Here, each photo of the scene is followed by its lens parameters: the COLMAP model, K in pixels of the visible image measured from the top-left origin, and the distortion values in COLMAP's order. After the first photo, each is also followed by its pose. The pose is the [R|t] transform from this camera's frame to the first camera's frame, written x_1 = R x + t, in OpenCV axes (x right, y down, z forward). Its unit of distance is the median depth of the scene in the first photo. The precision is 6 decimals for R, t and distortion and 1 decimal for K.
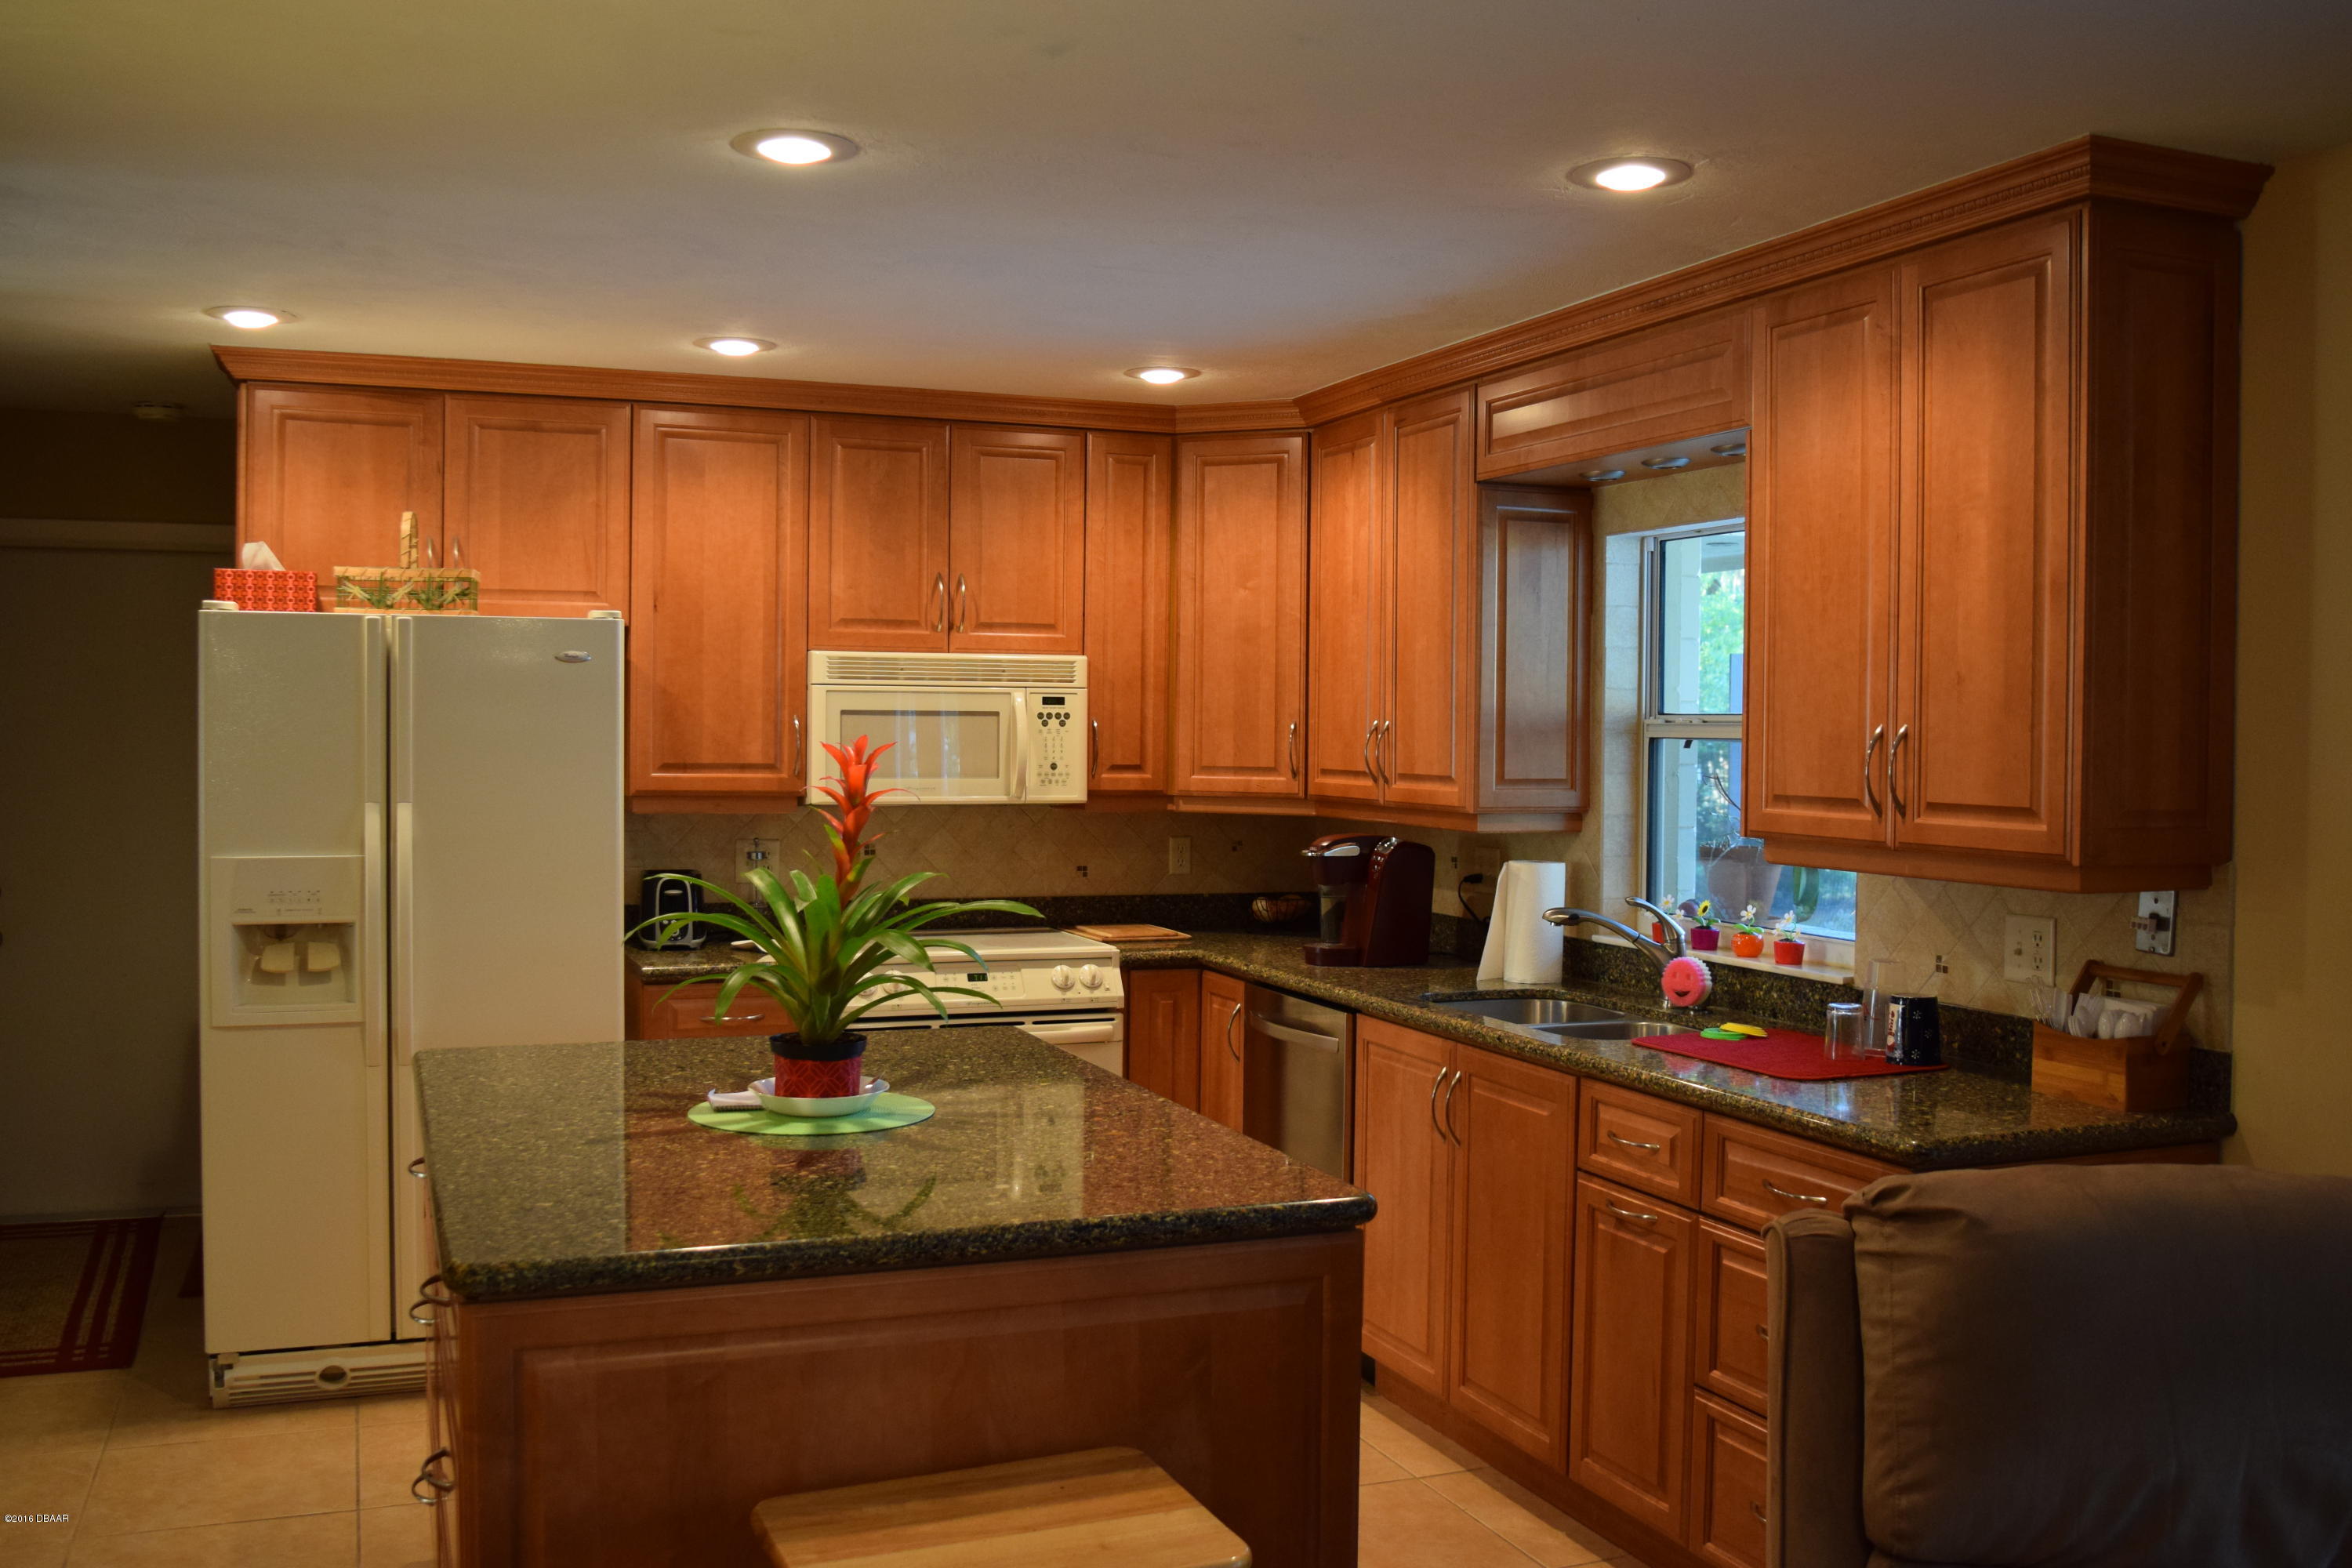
lens RADIAL K [[2117.2, 0, 1173.6], [0, 2117.2, 791.7], [0, 0, 1]] dist [-0.057395, 0.000730]
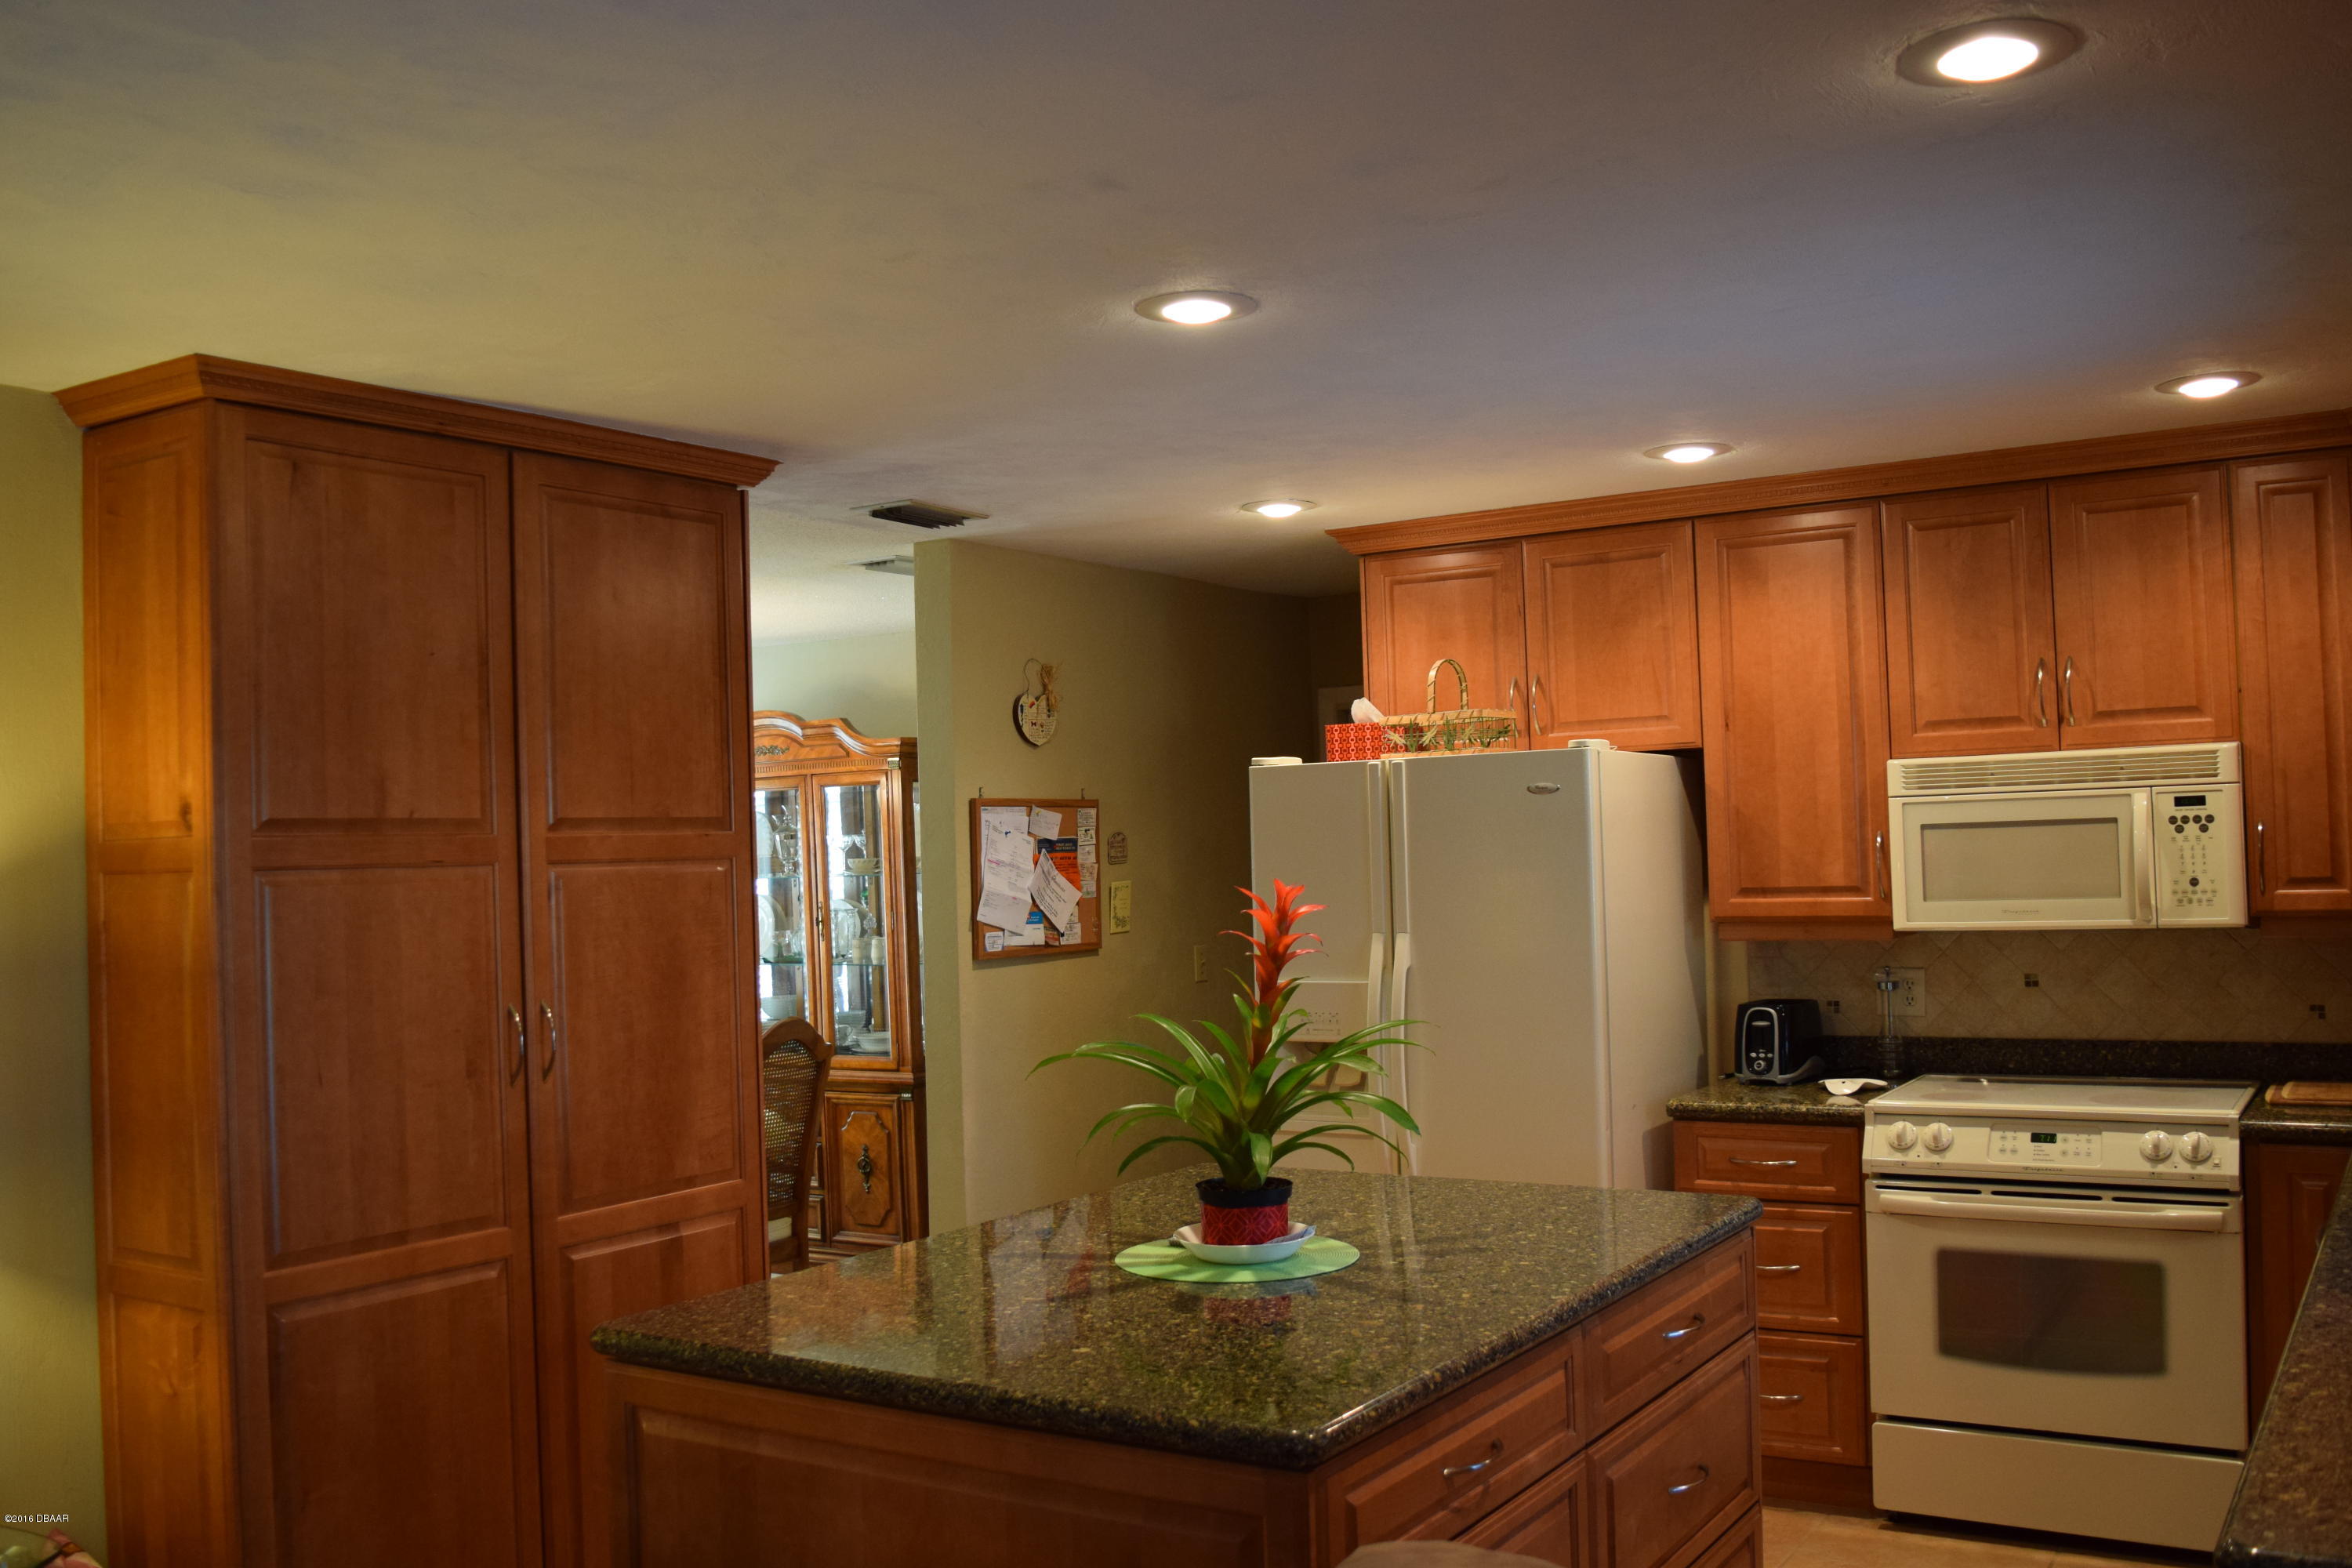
lens RADIAL K [[2146.0, 0, 1173.2], [0, 2146.0, 774.4], [0, 0, 1]] dist [-0.077136, 0.000000]
pose [[0.577350, -0.053867, -0.814718, 0.391420], [0.013685, 0.998320, -0.056308, -0.013533], [0.816382, 0.021360, 0.577117, 0.226558]]
